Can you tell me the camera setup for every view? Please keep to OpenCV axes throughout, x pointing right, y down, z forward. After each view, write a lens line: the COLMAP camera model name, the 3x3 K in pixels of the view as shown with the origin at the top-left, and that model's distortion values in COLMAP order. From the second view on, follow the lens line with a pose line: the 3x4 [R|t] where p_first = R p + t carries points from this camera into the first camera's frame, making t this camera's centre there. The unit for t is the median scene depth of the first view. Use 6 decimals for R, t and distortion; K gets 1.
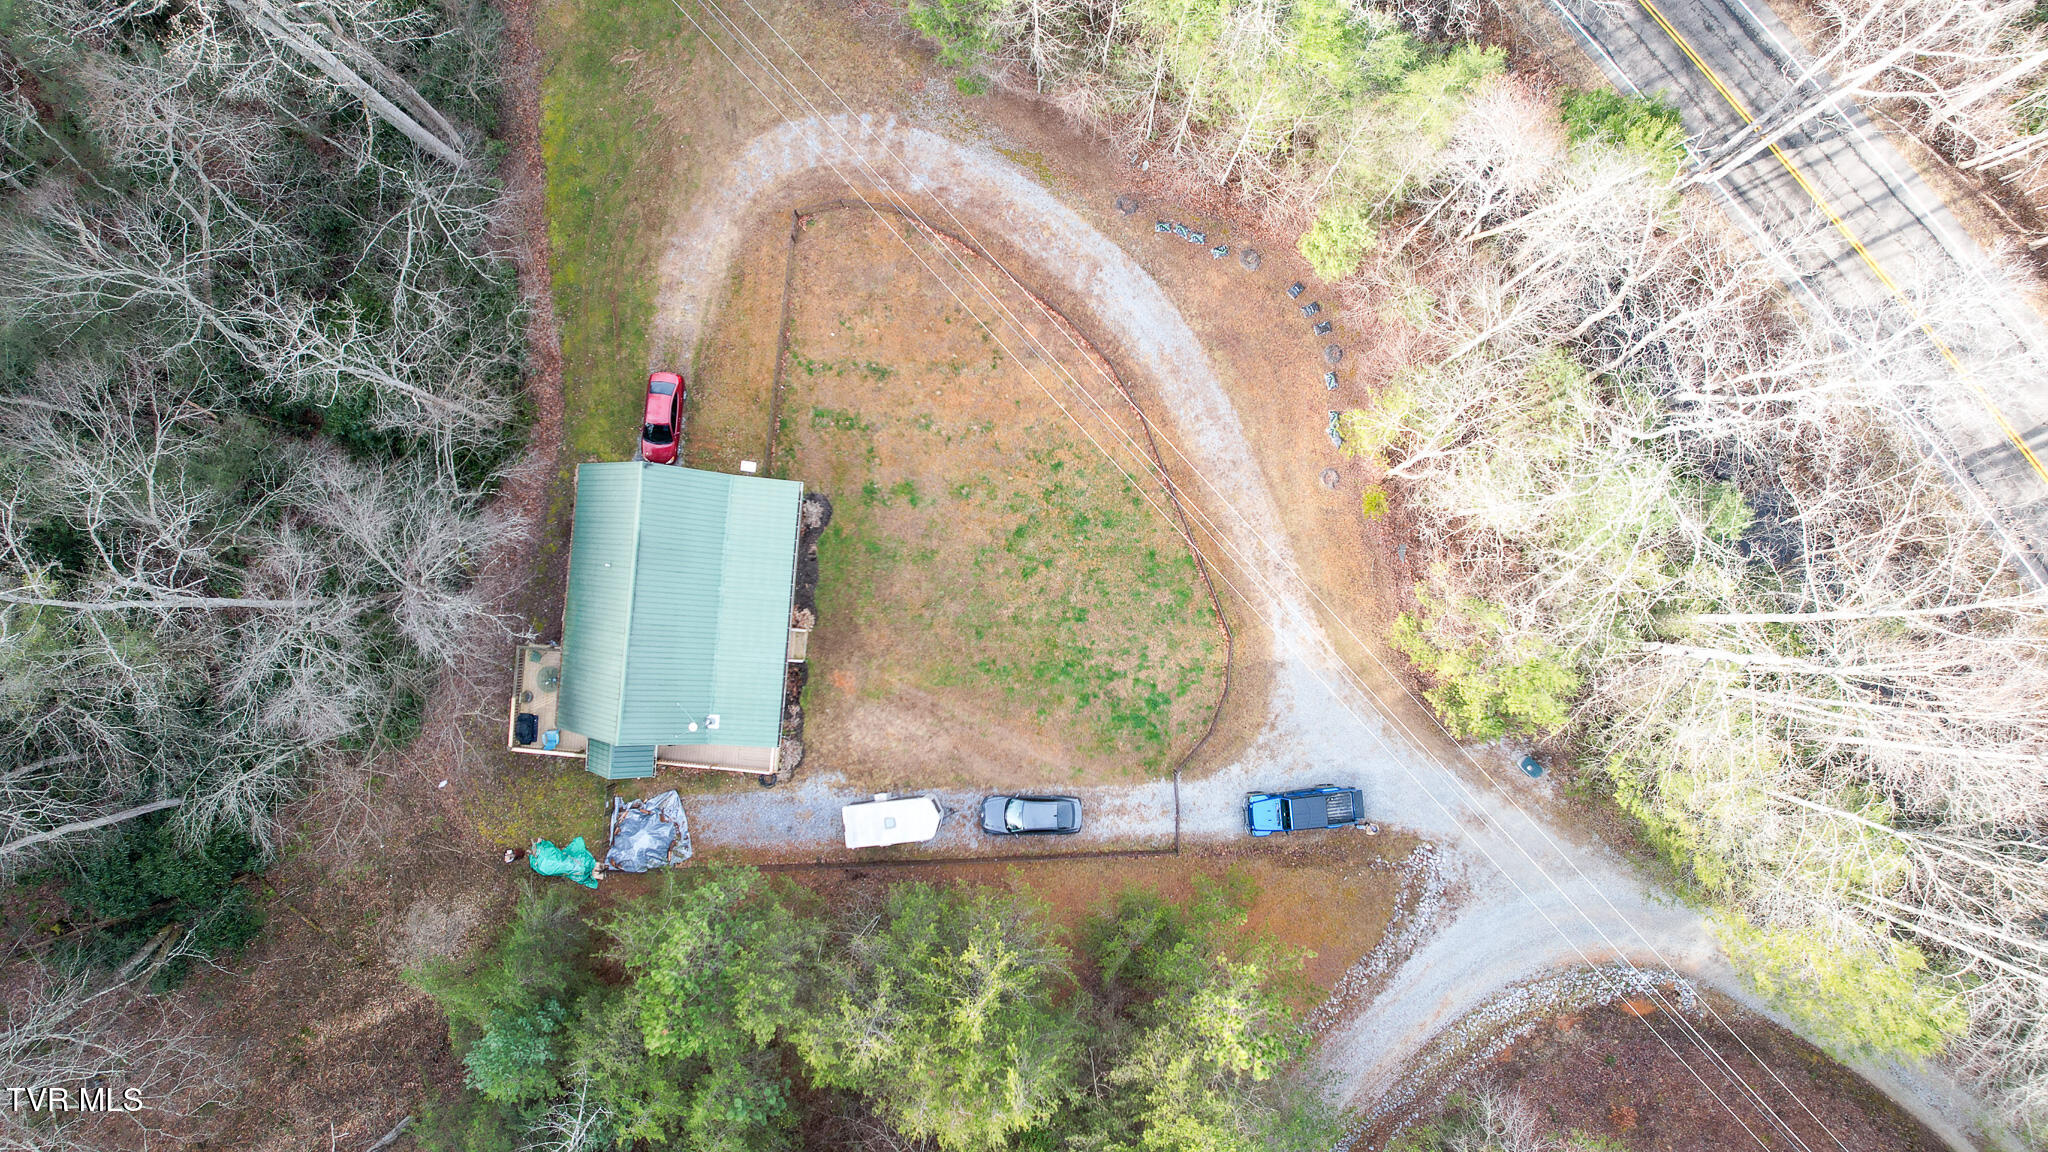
lens RADIAL K [[1313.1, 0, 1021.2], [0, 1313.1, 571.0], [0, 0, 1]] dist [-0.037526, 0.021615]
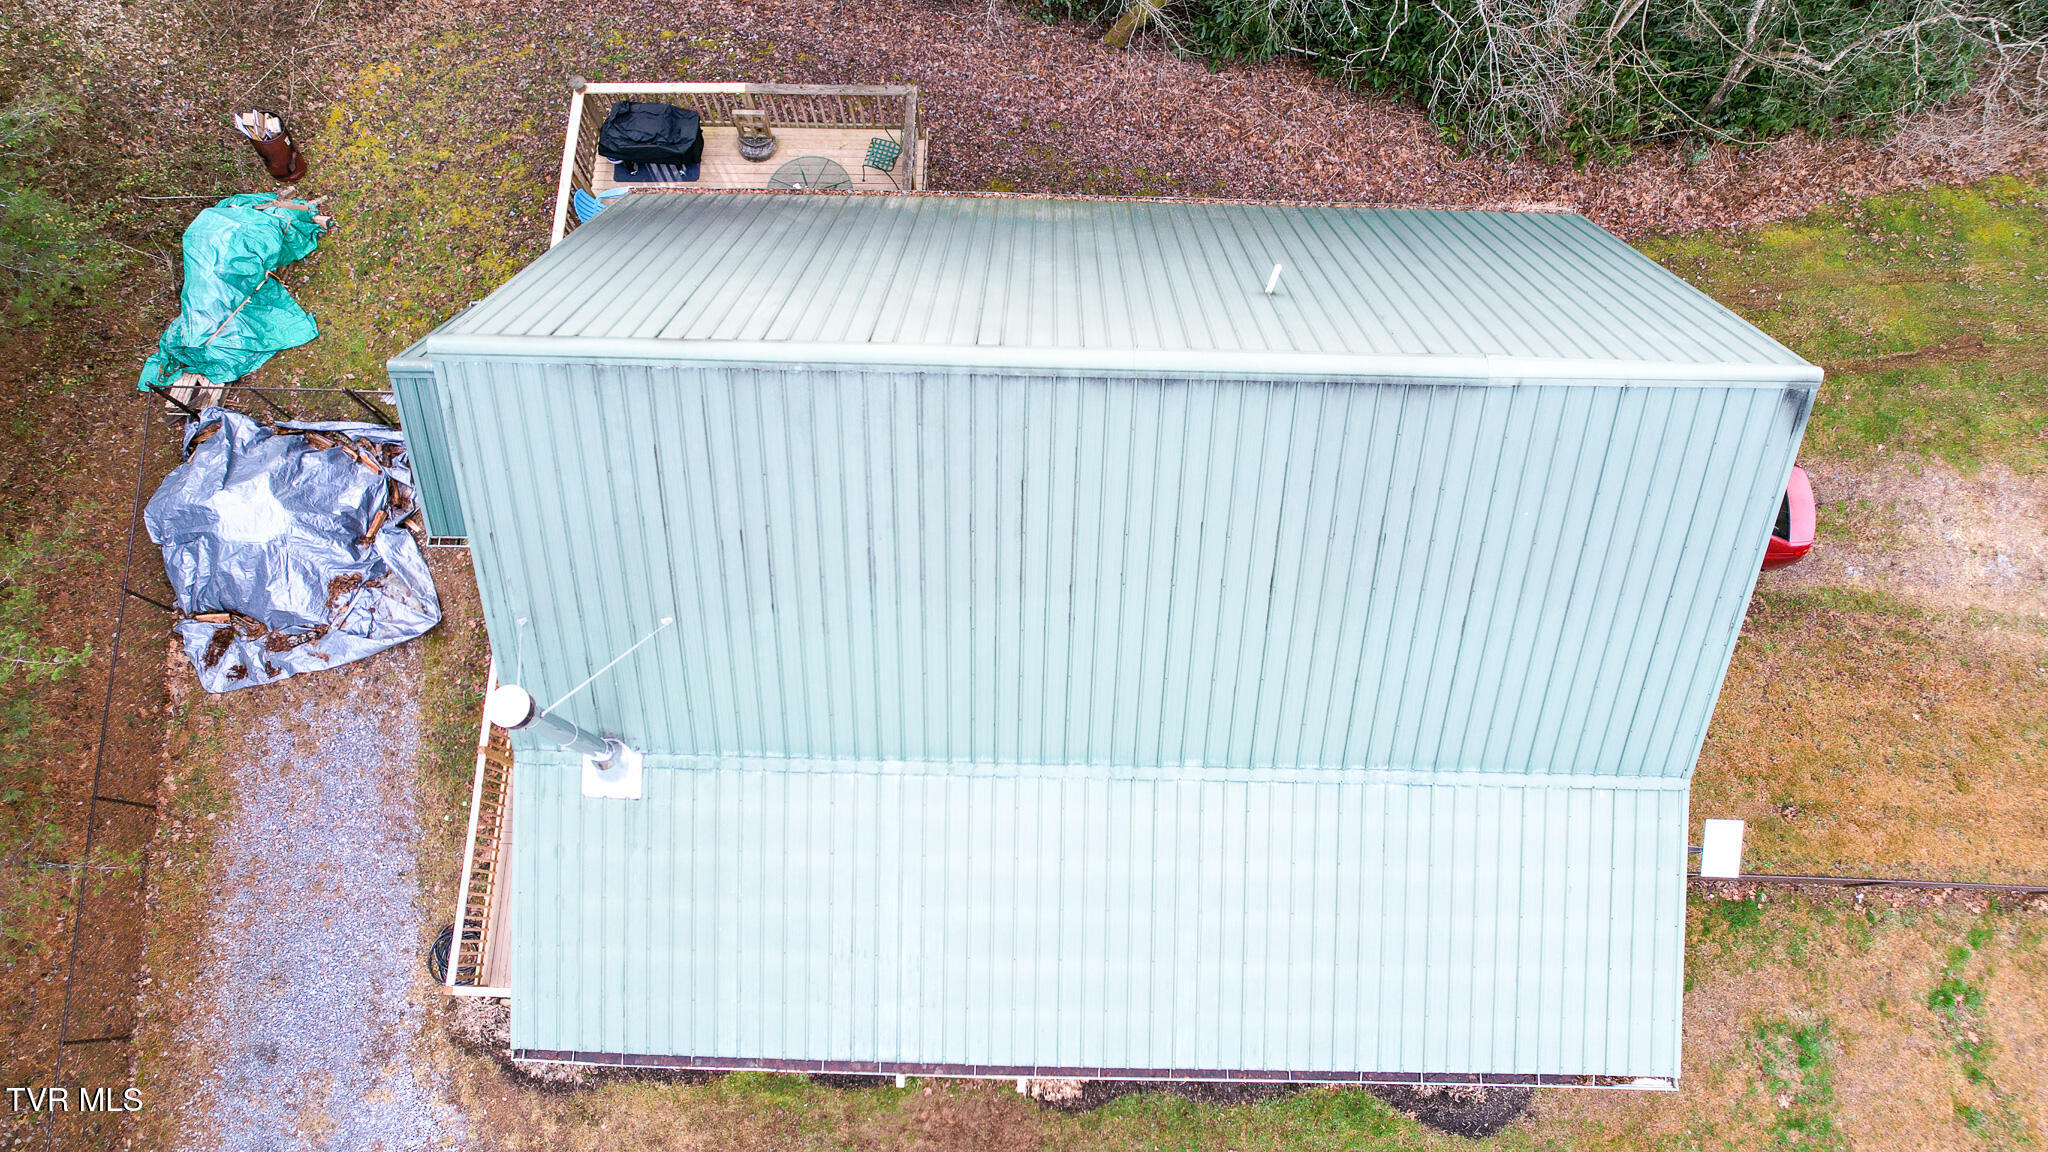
lens RADIAL K [[1313.1, 0, 1021.0], [0, 1313.1, 576.9], [0, 0, 1]] dist [-0.037526, 0.021615]
pose [[0.059887, 0.961178, -0.269352, -0.190285], [-0.998067, 0.062141, -0.000158, 0.039646], [0.016586, 0.268841, 0.963042, 0.727496]]
